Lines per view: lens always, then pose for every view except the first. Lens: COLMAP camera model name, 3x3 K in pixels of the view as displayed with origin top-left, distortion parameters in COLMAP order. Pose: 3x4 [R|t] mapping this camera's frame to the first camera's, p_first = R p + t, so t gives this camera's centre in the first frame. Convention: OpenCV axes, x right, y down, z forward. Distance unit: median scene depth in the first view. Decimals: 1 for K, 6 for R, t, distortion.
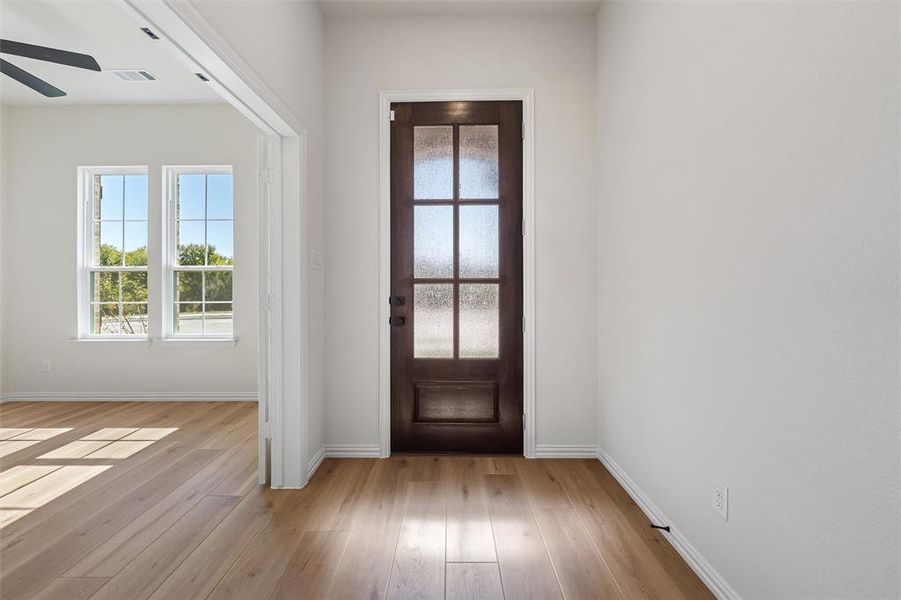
lens RADIAL K [[376.1, 0, 447.2], [0, 376.1, 283.1], [0, 0, 1]] dist [-0.001325, -0.000315]
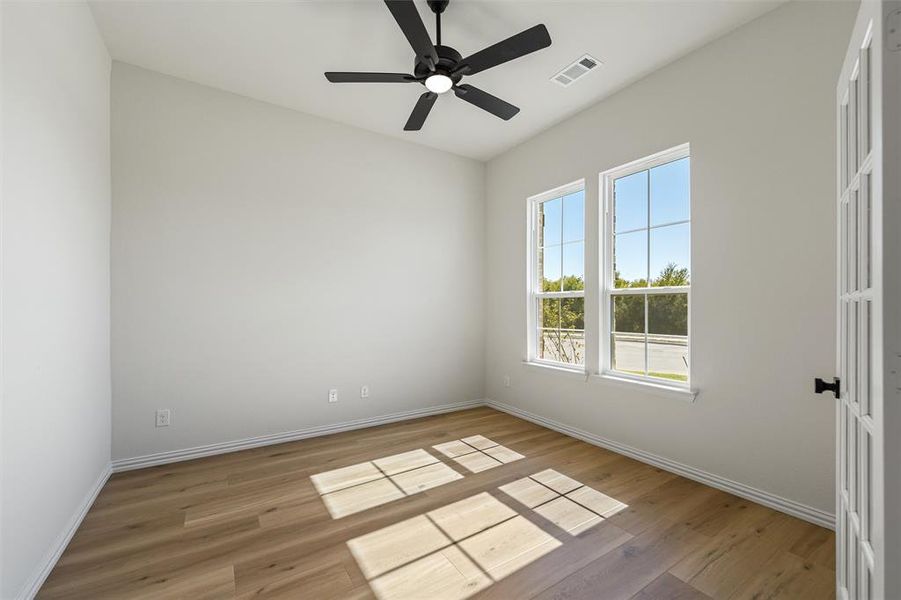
lens RADIAL K [[357.6, 0, 455.6], [0, 357.6, 305.3], [0, 0, 1]] dist [0.000303, -0.000023]
pose [[0.567968, -0.001947, -0.823049, -0.266396], [0.001159, 0.999998, -0.001565, -0.008606], [0.823050, -0.000065, 0.567969, 0.258799]]
